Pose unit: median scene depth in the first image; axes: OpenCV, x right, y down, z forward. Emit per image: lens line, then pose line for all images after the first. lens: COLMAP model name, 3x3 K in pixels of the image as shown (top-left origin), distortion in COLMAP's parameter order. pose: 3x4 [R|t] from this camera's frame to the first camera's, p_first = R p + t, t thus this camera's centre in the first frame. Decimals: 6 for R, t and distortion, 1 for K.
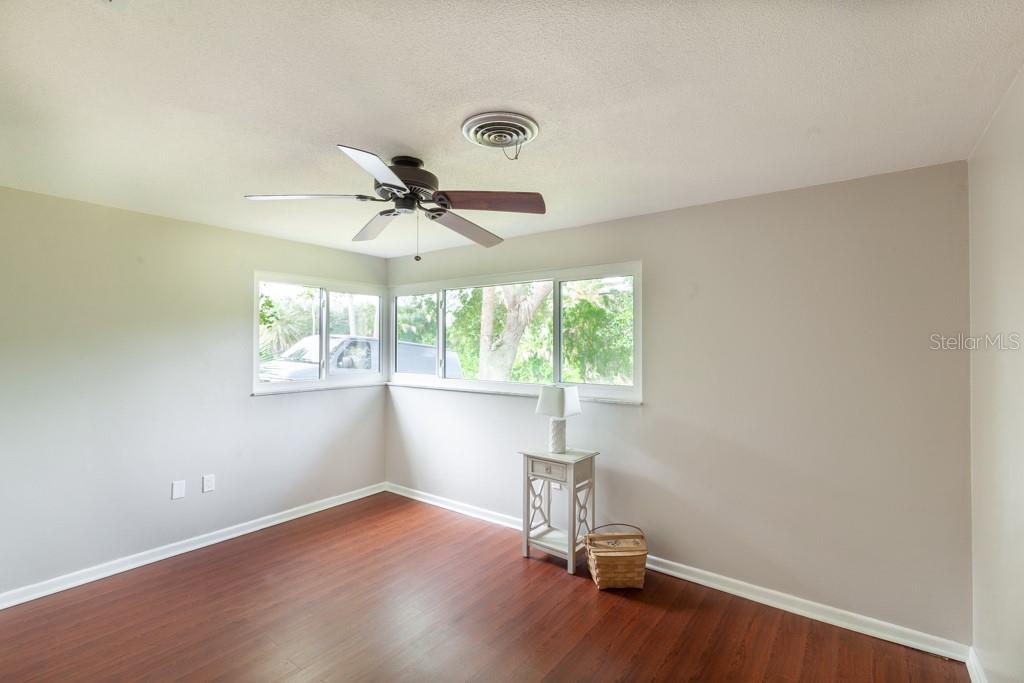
lens RADIAL K [[464.0, 0, 513.2], [0, 464.0, 341.2], [0, 0, 1]] dist [0.002908, 0.000129]
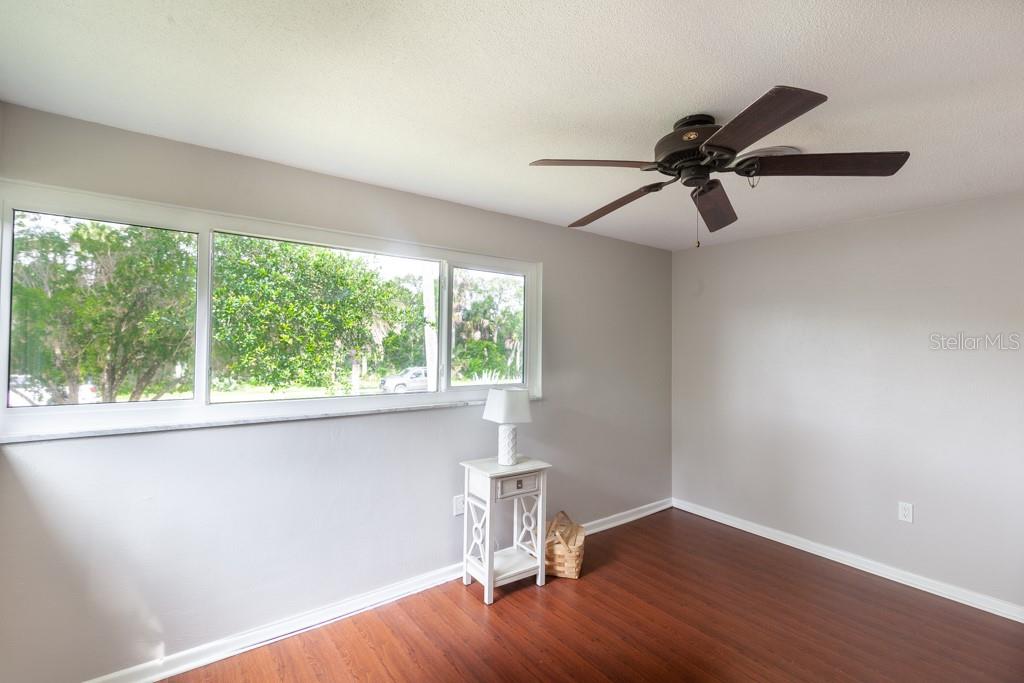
lens RADIAL K [[464.0, 0, 513.2], [0, 464.0, 341.2], [0, 0, 1]] dist [0.002908, 0.000129]
pose [[0.275592, 0.010287, 0.961220, -0.753376], [-0.017660, 0.999828, -0.005637, 0.010454], [-0.961113, -0.015422, 0.275726, 0.752663]]
